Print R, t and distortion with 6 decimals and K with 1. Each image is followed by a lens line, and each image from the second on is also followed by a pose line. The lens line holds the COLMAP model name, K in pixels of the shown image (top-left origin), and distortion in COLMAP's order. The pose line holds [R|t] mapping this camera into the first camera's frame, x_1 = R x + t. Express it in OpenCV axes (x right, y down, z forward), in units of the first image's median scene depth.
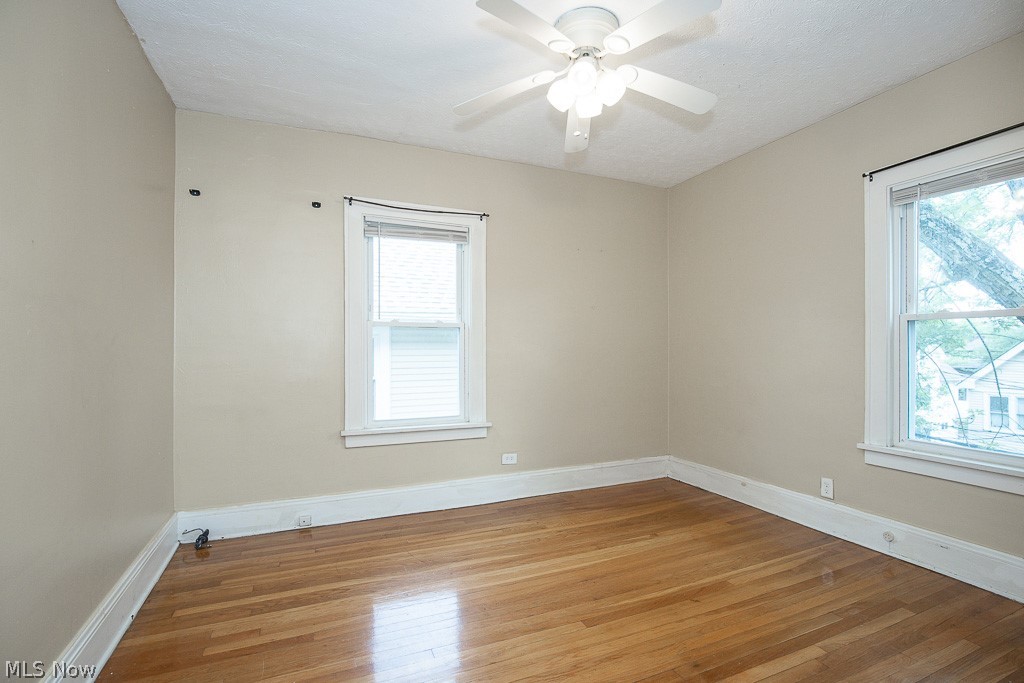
lens RADIAL K [[478.3, 0, 515.4], [0, 478.3, 337.8], [0, 0, 1]] dist [-0.012453, 0.000470]
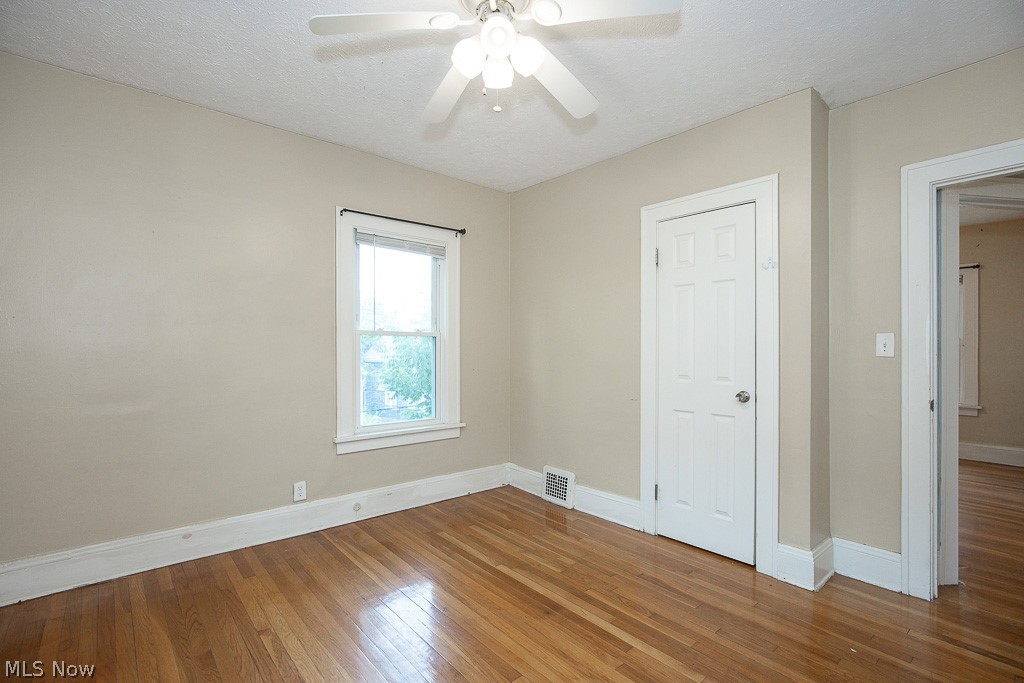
lens RADIAL K [[478.3, 0, 515.4], [0, 478.3, 337.8], [0, 0, 1]] dist [-0.012453, 0.000470]
pose [[-0.279988, 0.003296, 0.959998, -0.517994], [-0.022380, 0.999700, -0.009959, -0.023753], [-0.959743, -0.024273, -0.279830, 0.903752]]
